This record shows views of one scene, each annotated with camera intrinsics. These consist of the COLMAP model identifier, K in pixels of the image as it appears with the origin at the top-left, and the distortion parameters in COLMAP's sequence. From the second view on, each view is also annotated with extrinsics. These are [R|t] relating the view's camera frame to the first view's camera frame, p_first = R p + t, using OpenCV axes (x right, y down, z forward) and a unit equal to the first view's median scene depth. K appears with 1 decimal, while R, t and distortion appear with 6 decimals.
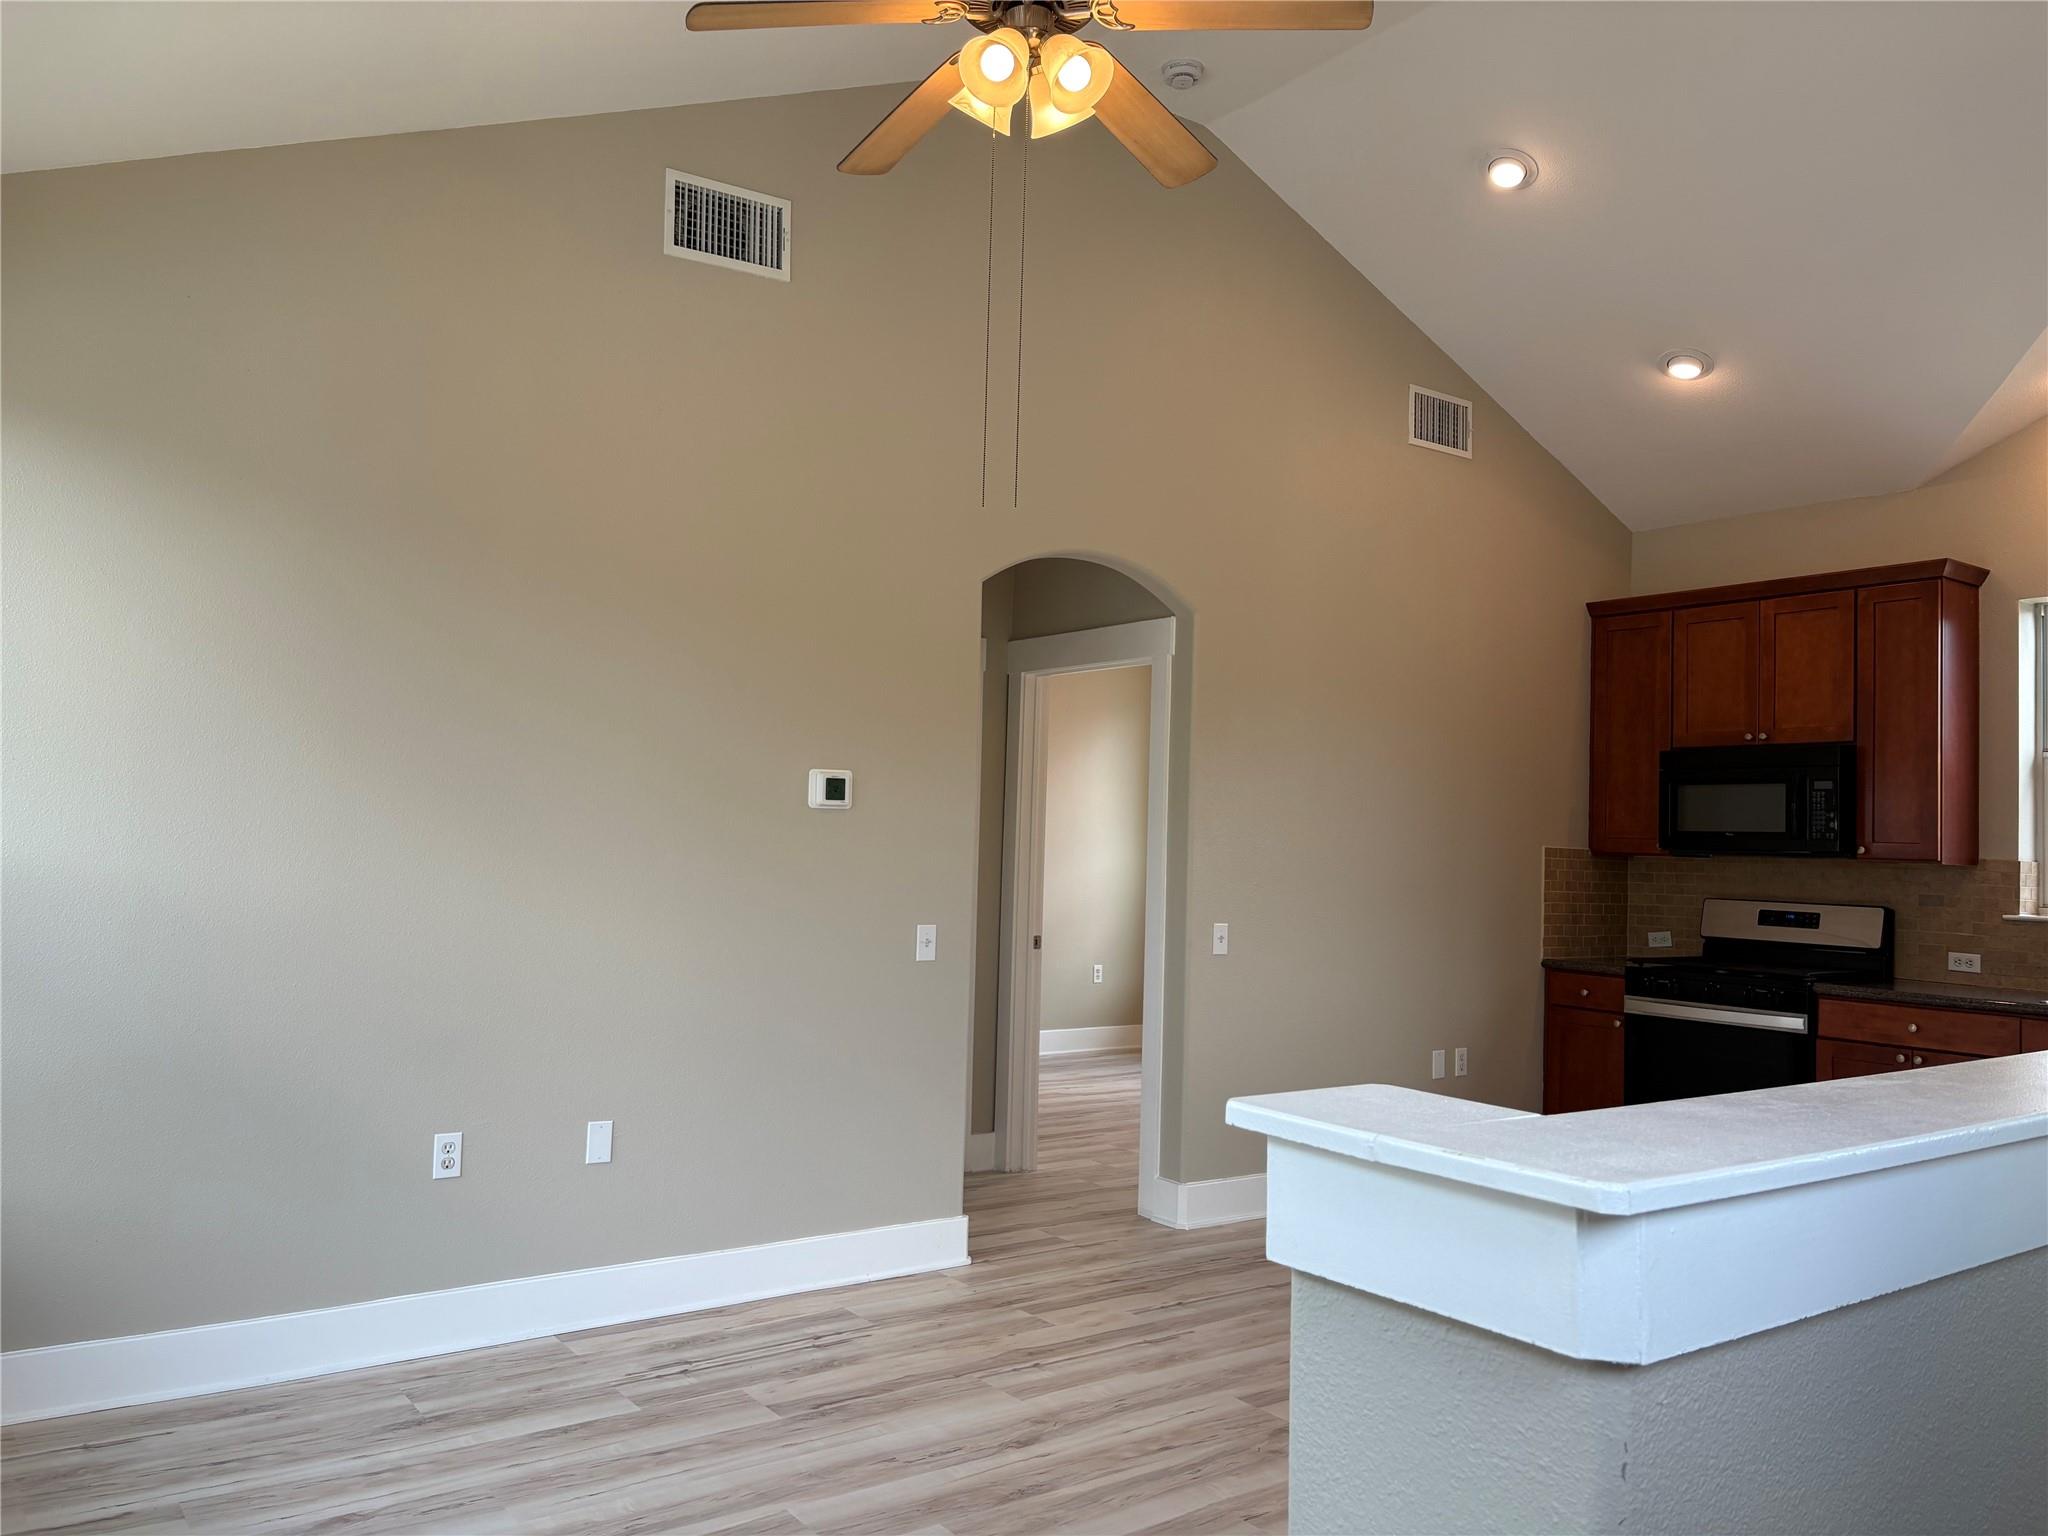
lens RADIAL K [[1554.8, 0, 1017.4], [0, 1554.8, 752.0], [0, 0, 1]] dist [0.050144, -0.063427]
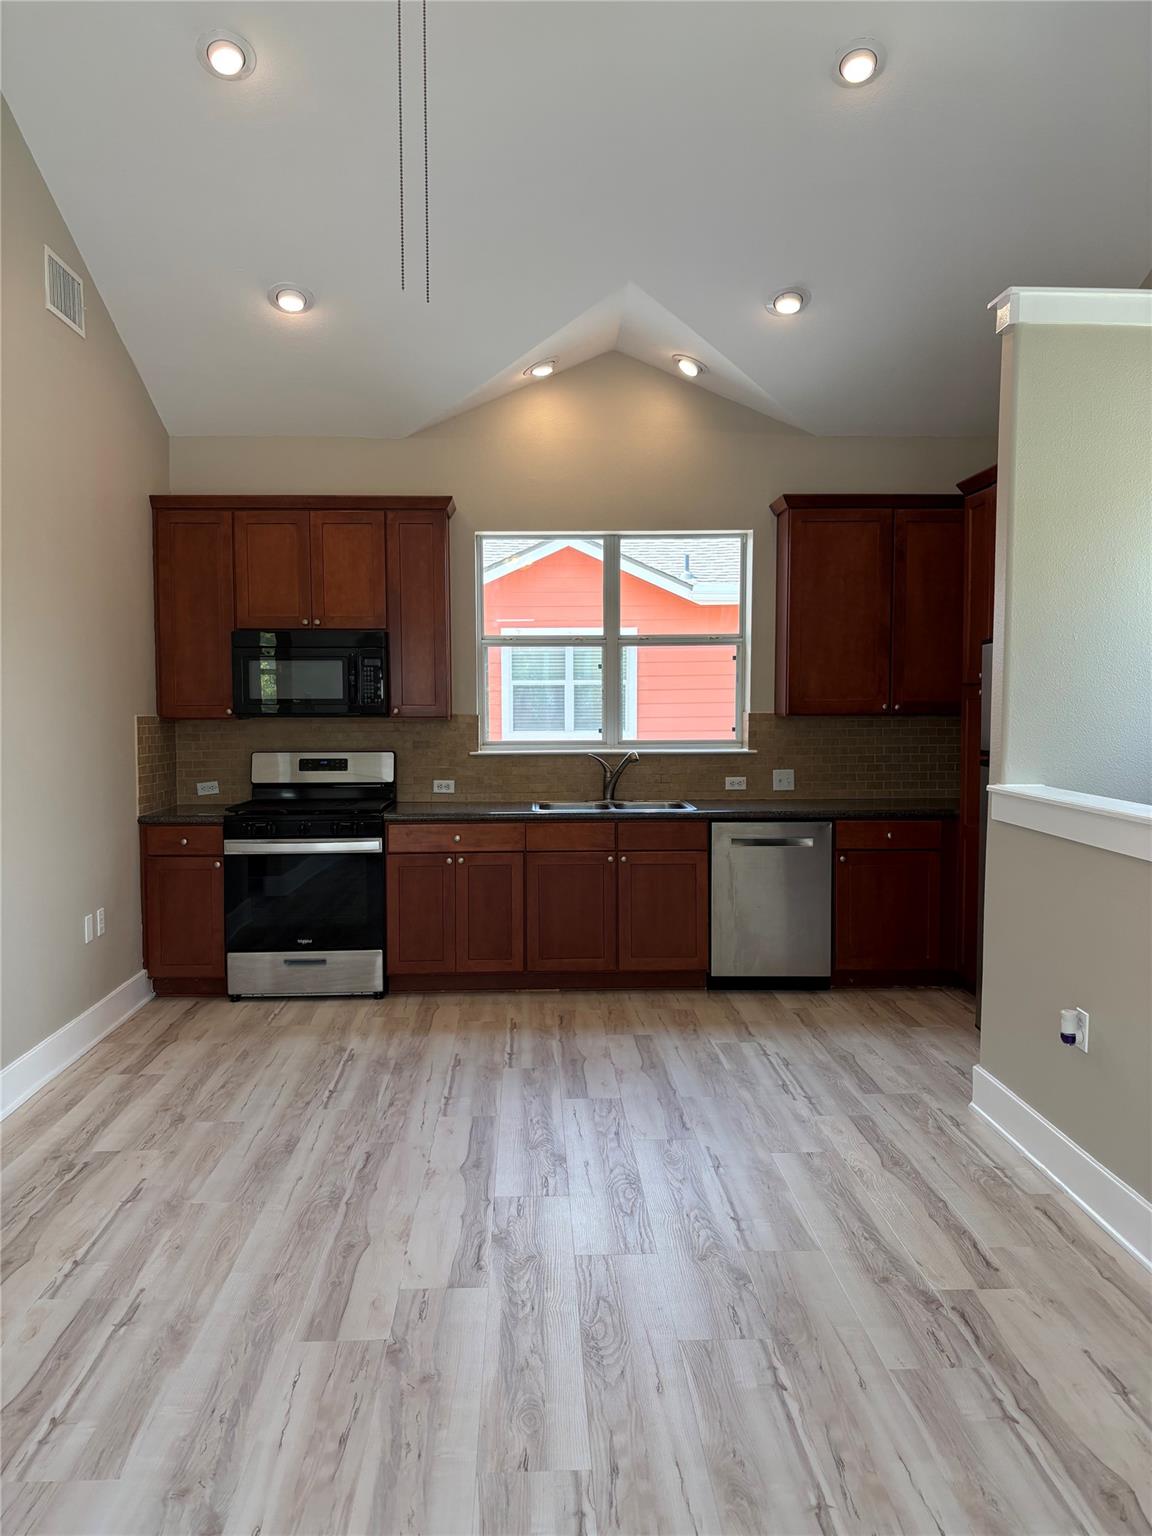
lens RADIAL K [[1166.1, 0, 559.3], [0, 1166.1, 762.3], [0, 0, 1]] dist [0.050144, -0.063427]
pose [[0.559015, -0.076355, 0.825634, -0.272520], [-0.025980, 0.993649, 0.109484, -0.007973], [-0.828750, -0.082653, 0.553481, 0.431948]]
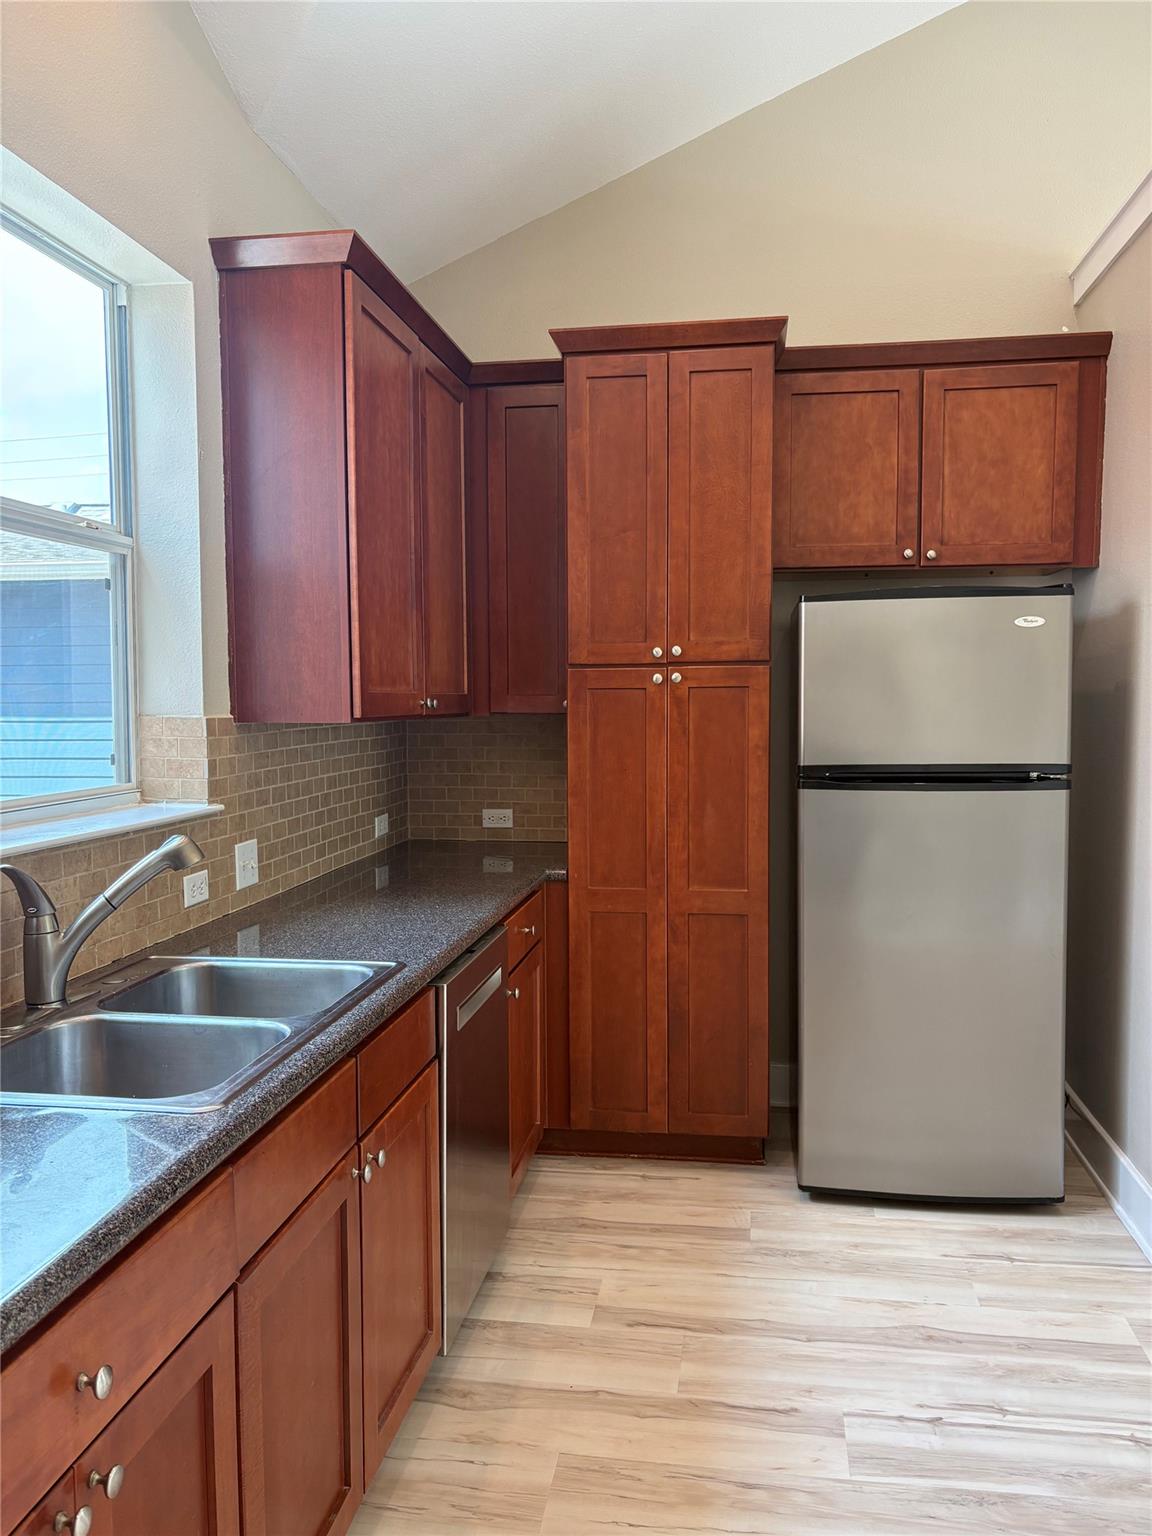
lens RADIAL K [[1166.1, 0, 588.5], [0, 1166.1, 766.4], [0, 0, 1]] dist [0.050144, -0.063427]
pose [[-0.720750, -0.071117, 0.689537, 0.452976], [-0.058740, 0.997412, 0.041471, 0.067789], [-0.690702, -0.010614, -0.723062, 1.310051]]
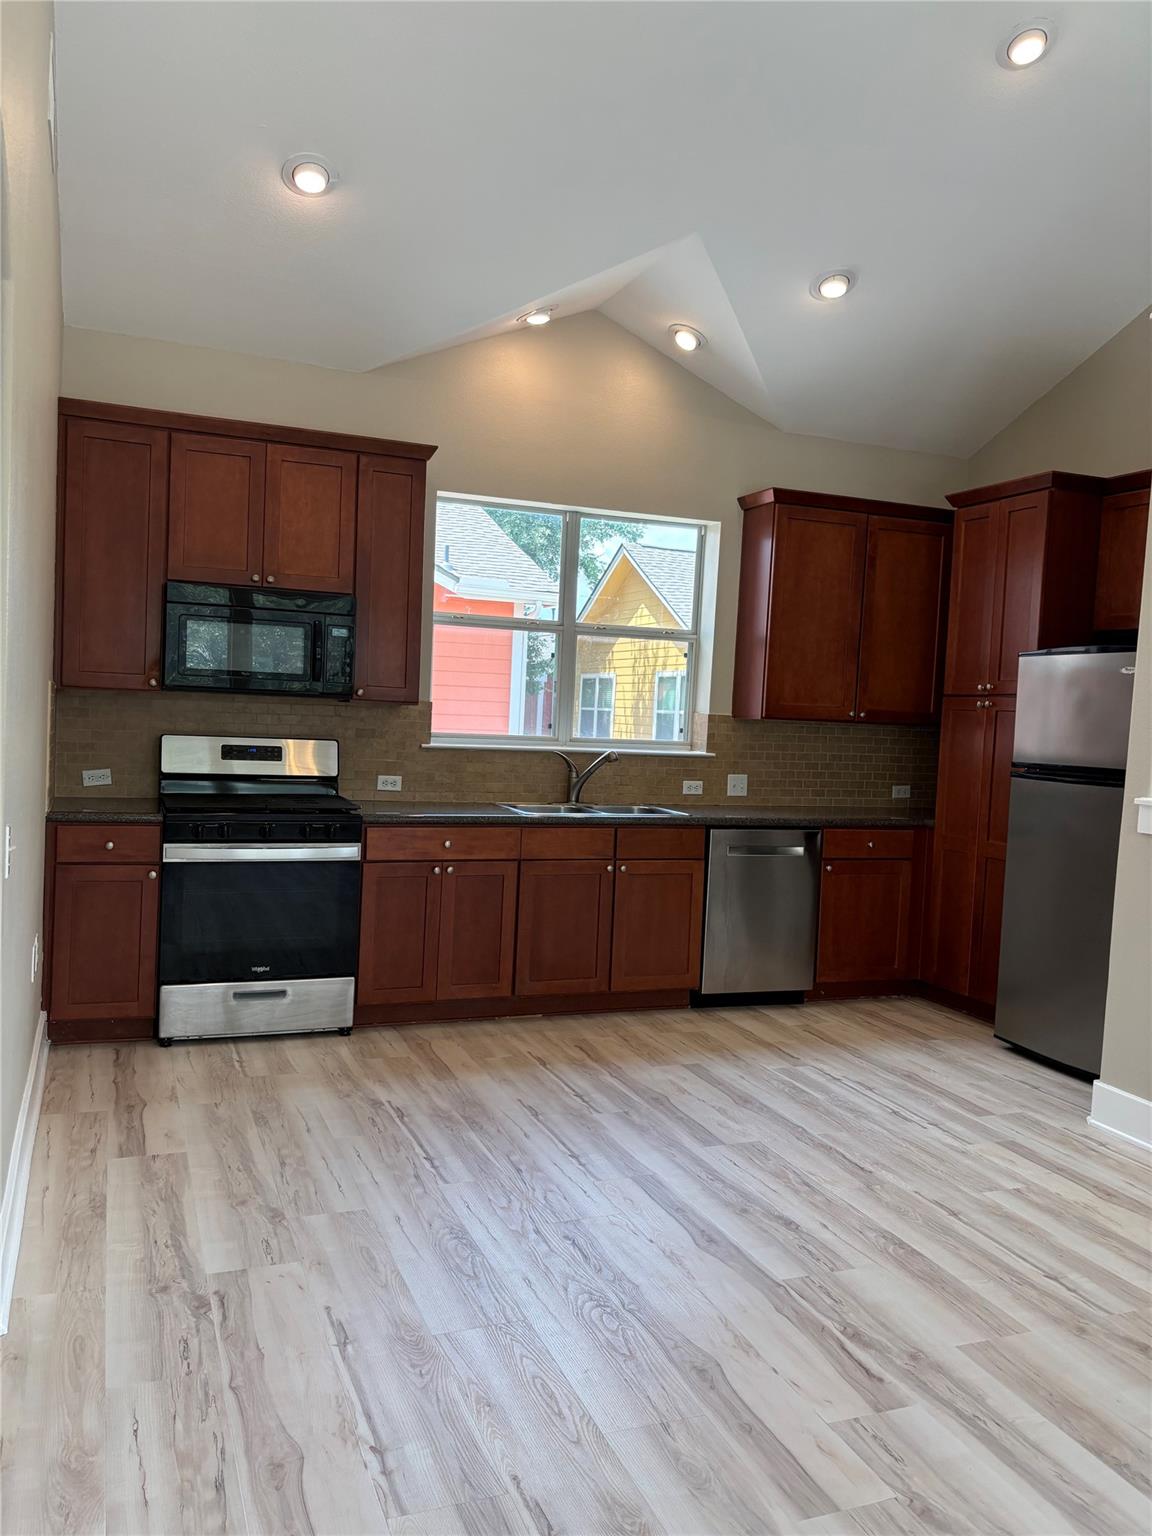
lens RADIAL K [[1166.1, 0, 563.3], [0, 1166.1, 765.6], [0, 0, 1]] dist [0.050144, -0.063427]
pose [[0.249976, -0.066357, 0.965975, -0.315792], [-0.093074, 0.991382, 0.092188, 0.031200], [-0.963768, -0.112952, 0.241646, 0.849917]]
